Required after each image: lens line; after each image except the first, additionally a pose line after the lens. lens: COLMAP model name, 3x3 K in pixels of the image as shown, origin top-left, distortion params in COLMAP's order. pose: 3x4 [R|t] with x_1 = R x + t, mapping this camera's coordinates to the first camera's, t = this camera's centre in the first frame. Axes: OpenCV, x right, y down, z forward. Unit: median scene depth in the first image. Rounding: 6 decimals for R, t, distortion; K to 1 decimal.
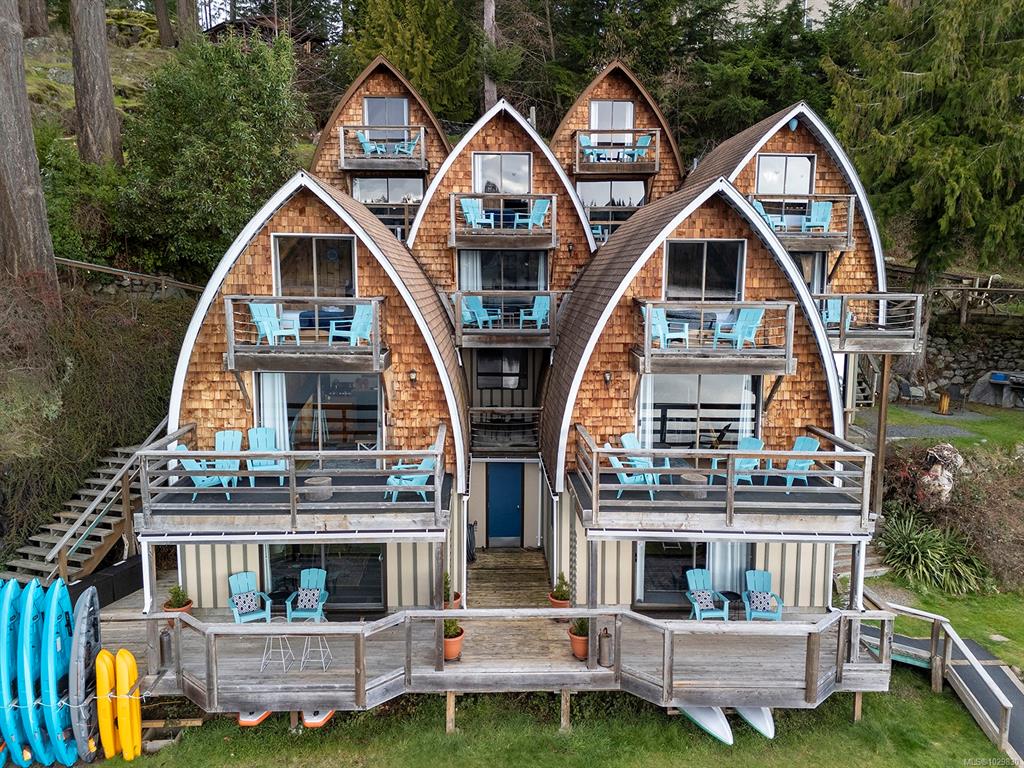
lens RADIAL K [[762.7, 0, 482.9], [0, 762.7, 420.8], [0, 0, 1]] dist [0.003097, 0.060167]
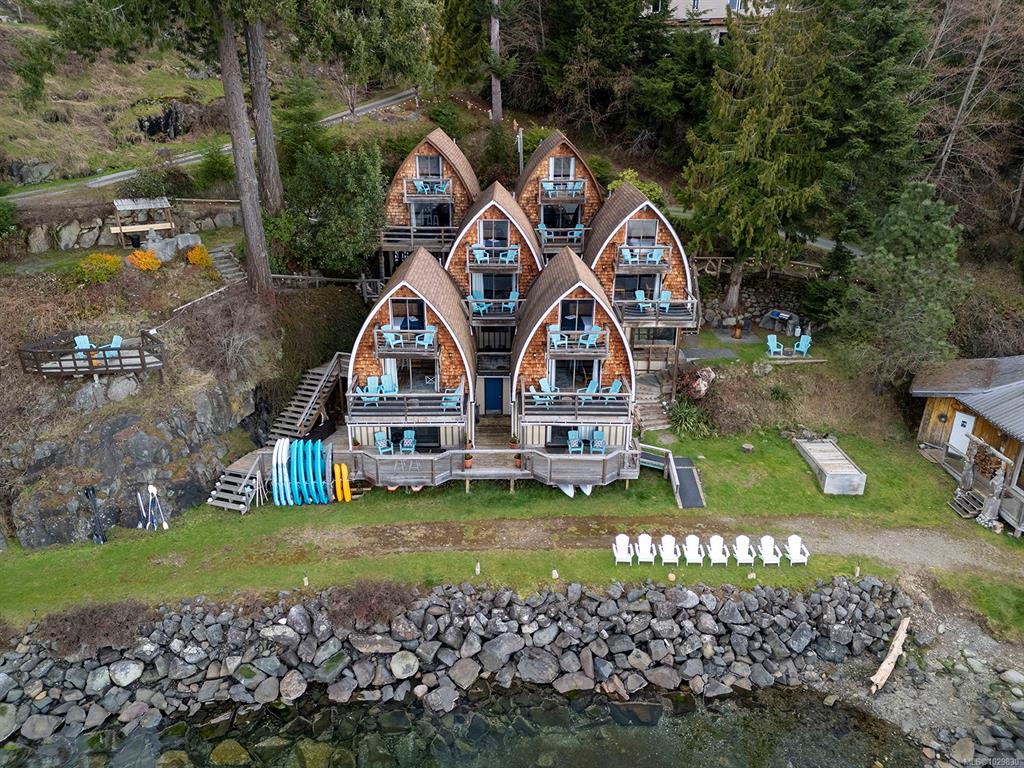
lens RADIAL K [[748.6, 0, 513.8], [0, 748.6, 380.2], [0, 0, 1]] dist [0.085568, -0.074179]
pose [[0.999984, -0.004330, 0.003688, 0.091645], [0.003633, 0.985148, 0.171670, -0.352023], [-0.004377, -0.171654, 0.985148, -1.234874]]
